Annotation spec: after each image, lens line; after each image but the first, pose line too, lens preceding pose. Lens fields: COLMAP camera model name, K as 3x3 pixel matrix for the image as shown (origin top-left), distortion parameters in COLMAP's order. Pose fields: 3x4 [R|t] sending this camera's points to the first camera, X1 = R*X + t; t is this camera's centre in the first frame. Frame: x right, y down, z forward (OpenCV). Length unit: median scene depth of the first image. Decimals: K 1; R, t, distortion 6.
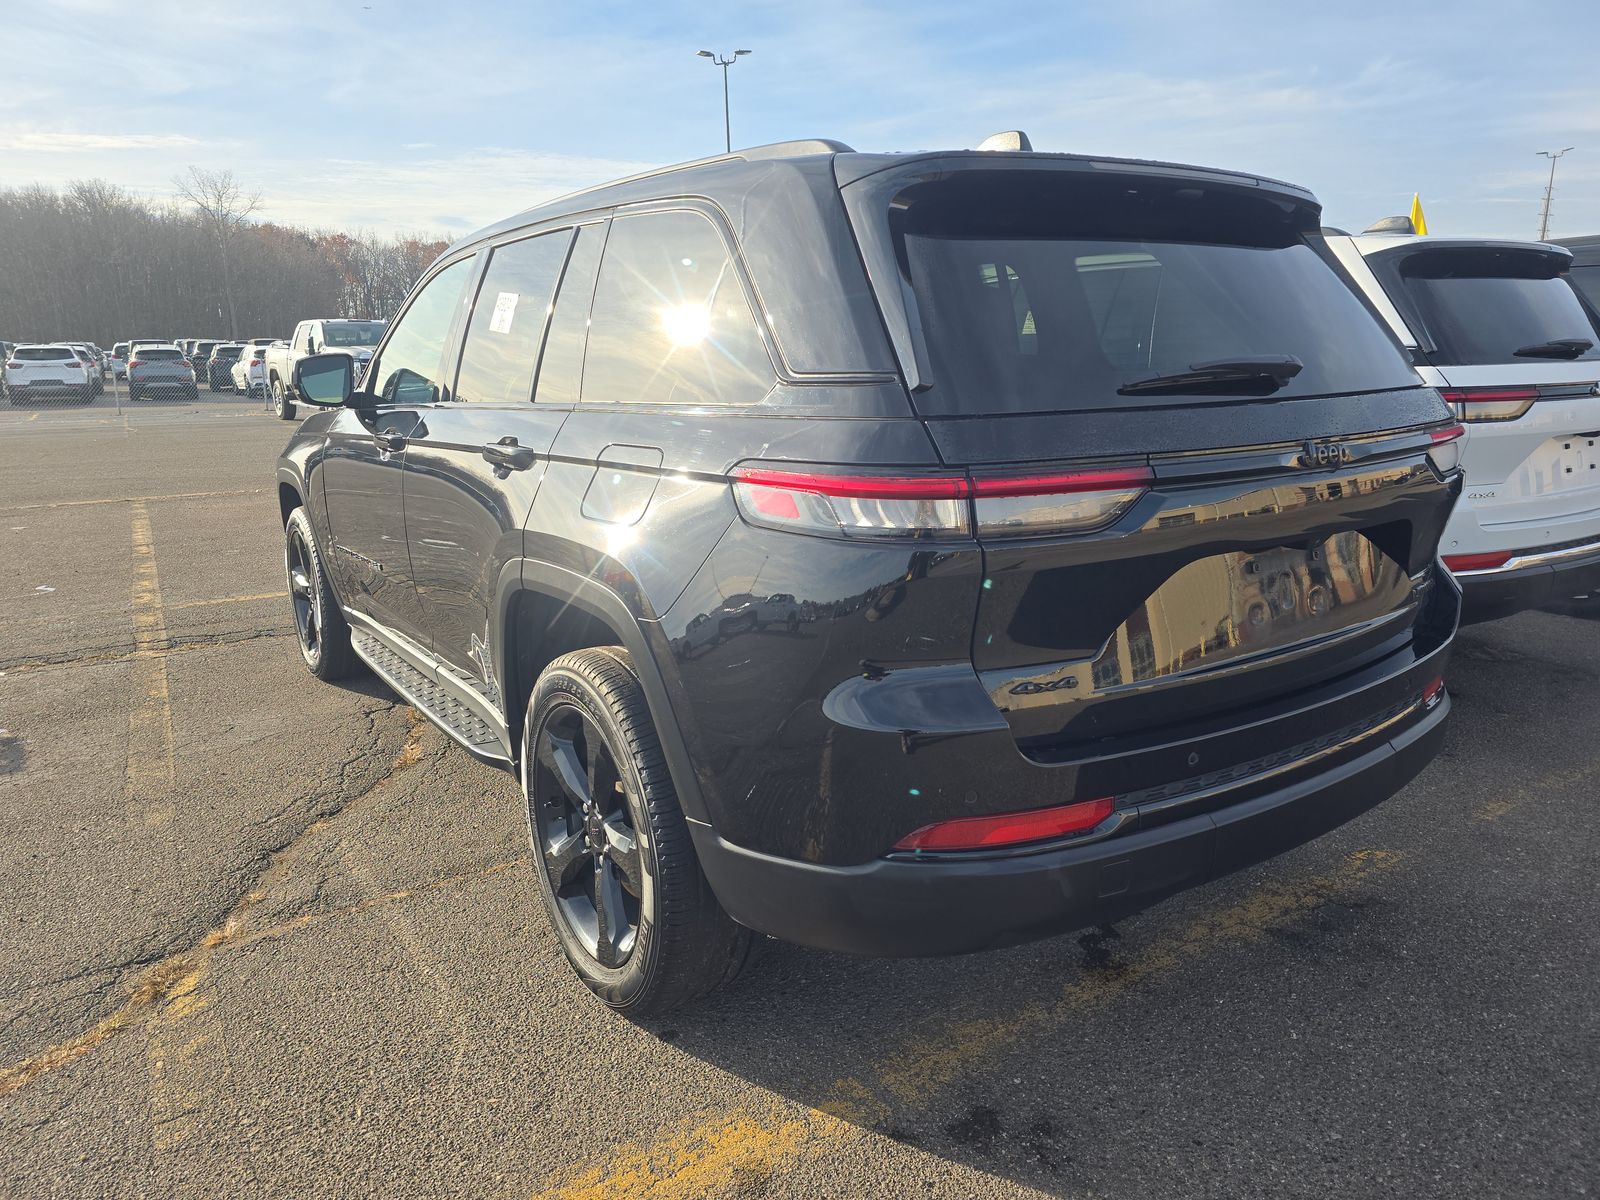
lens RADIAL K [[1067.0, 0, 790.7], [0, 1067.0, 604.3], [0, 0, 1]] dist [0.055478, -0.052867]
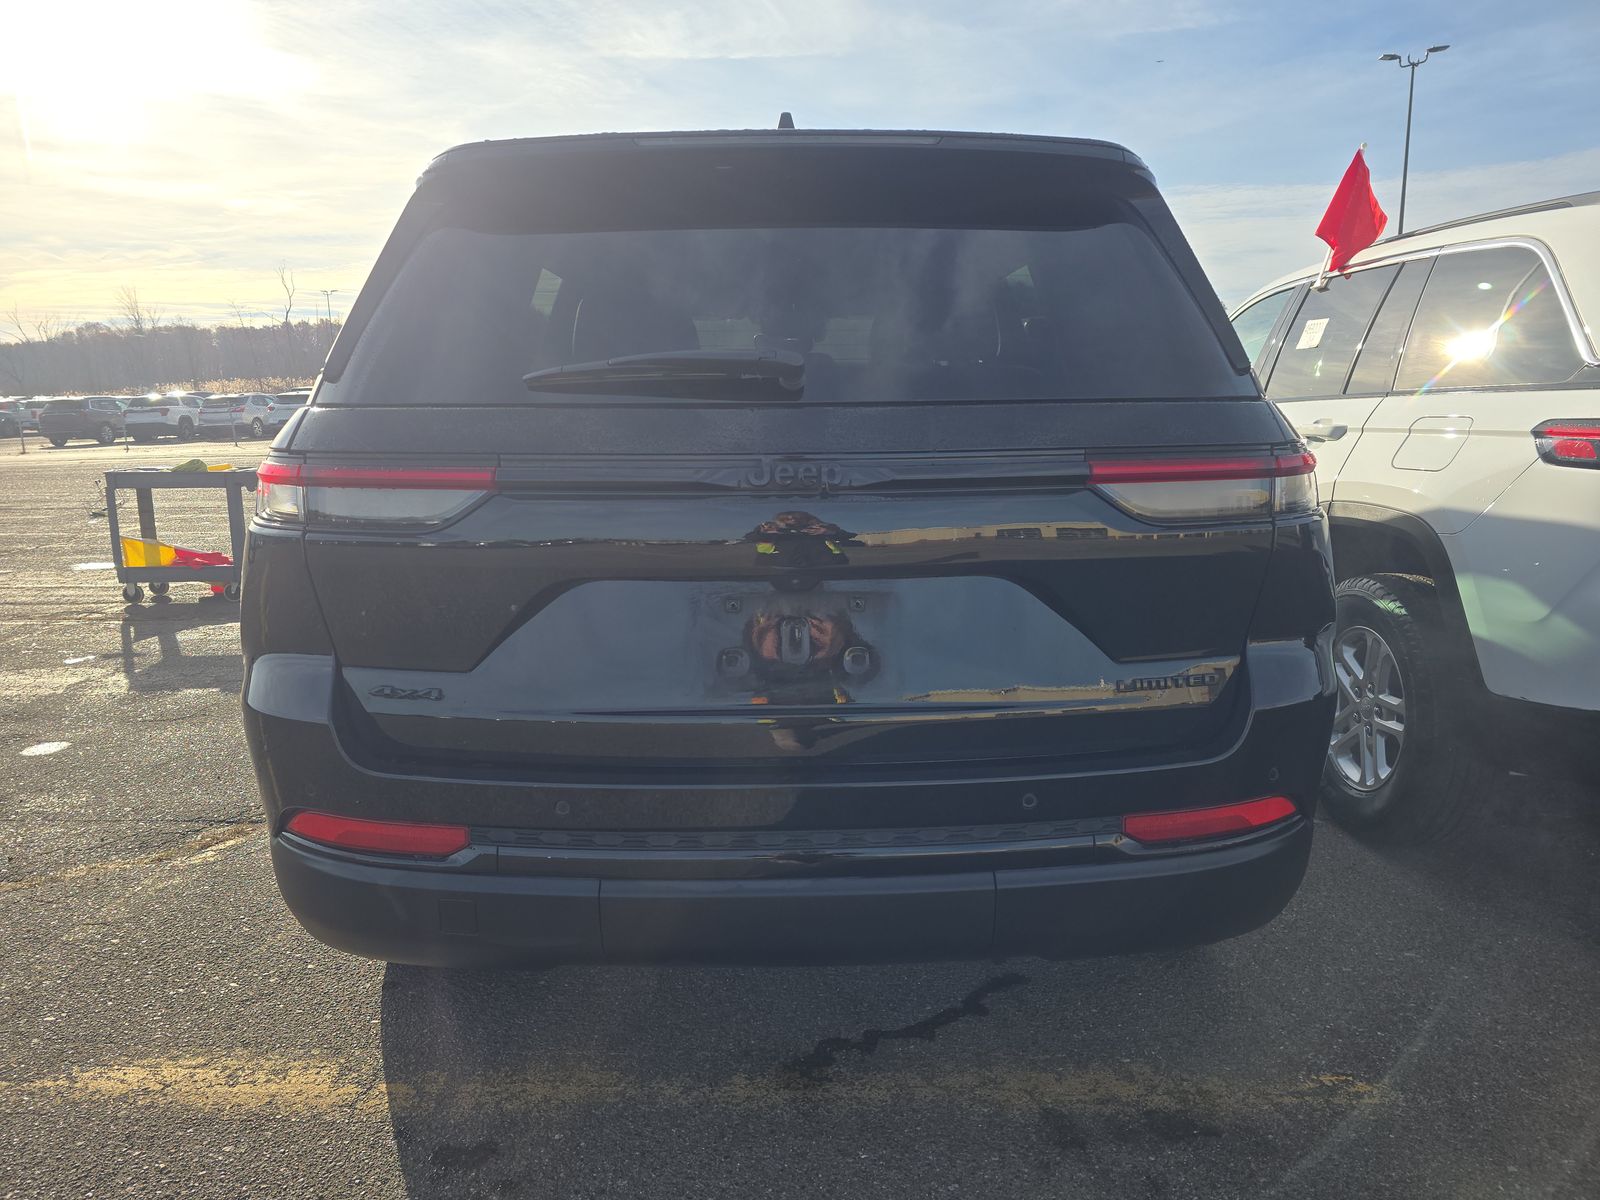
lens RADIAL K [[1067.0, 0, 790.7], [0, 1067.0, 604.3], [0, 0, 1]] dist [0.055478, -0.052867]
pose [[0.835178, 0.112407, -0.538370, 0.696017], [-0.132084, 0.991236, 0.002060, -0.028256], [0.533884, 0.069390, 0.842706, 0.258137]]
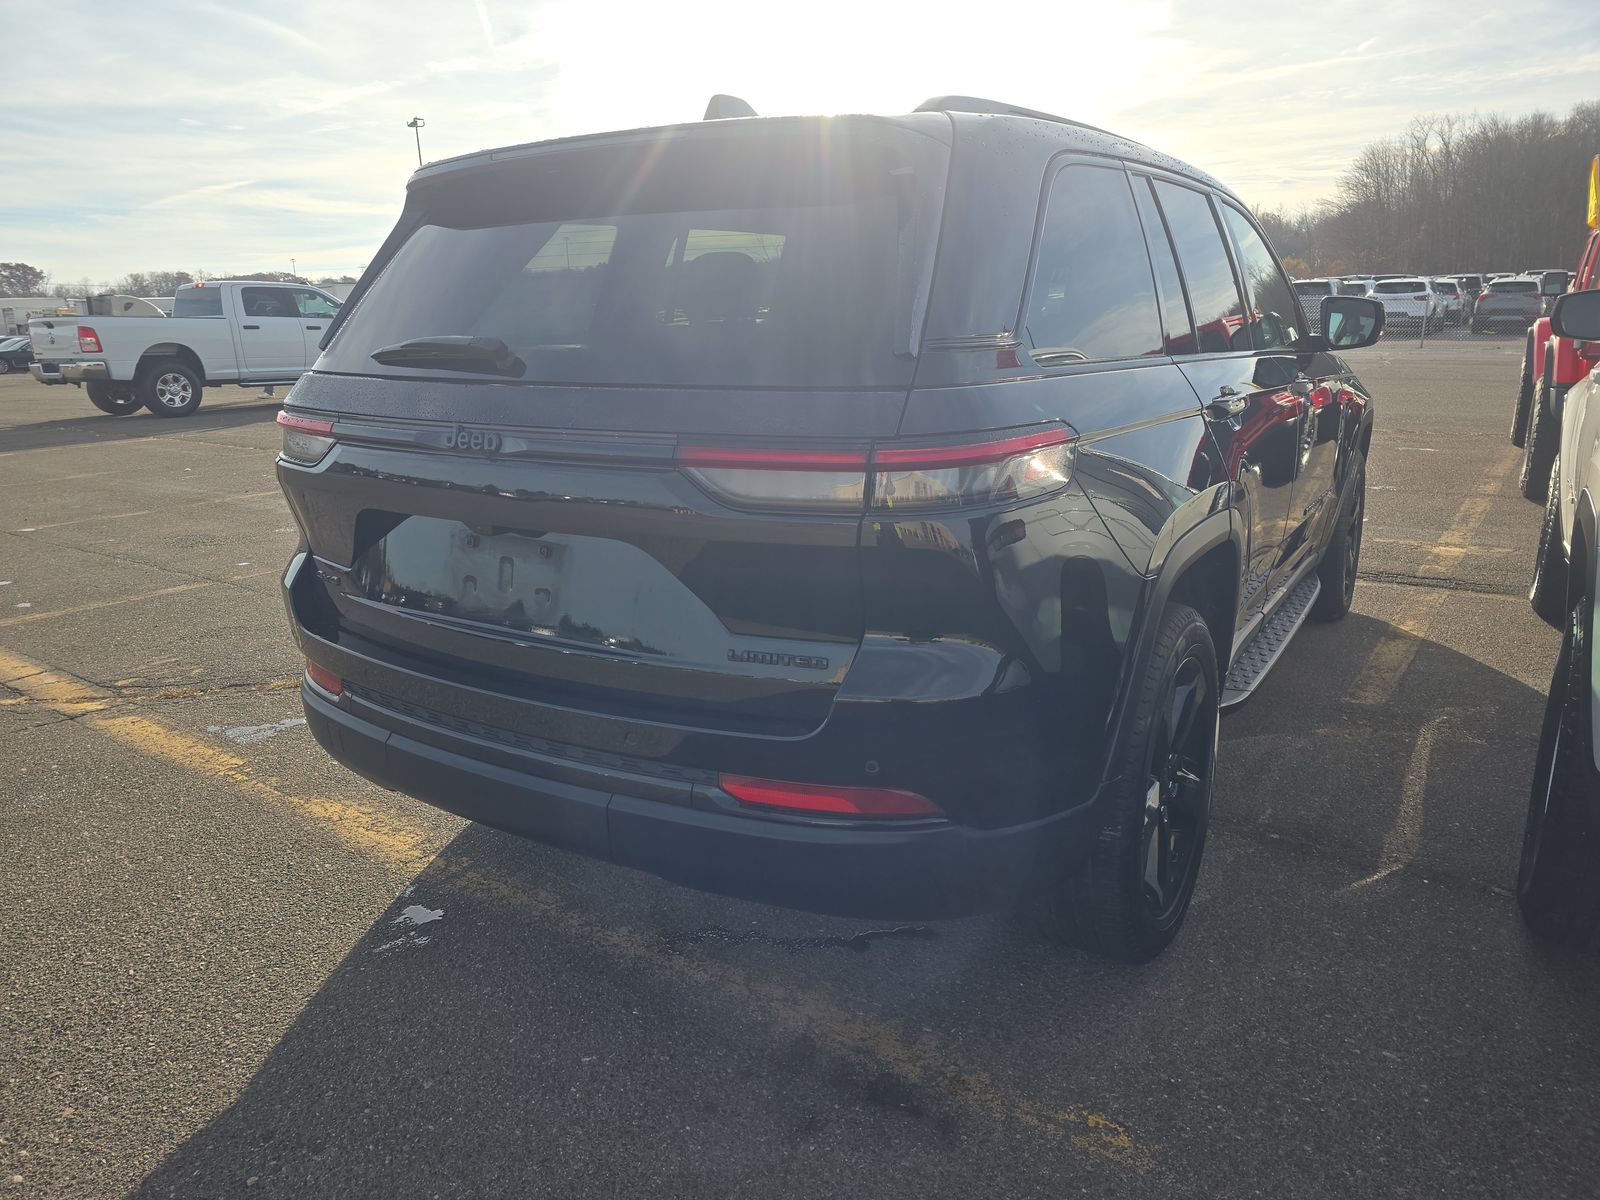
lens RADIAL K [[1067.0, 0, 790.7], [0, 1067.0, 604.3], [0, 0, 1]] dist [0.055478, -0.052867]
pose [[0.395875, 0.253830, -0.882527, 1.129152], [-0.200241, 0.961774, 0.186801, -0.170008], [0.896207, 0.102768, 0.431569, 0.641595]]
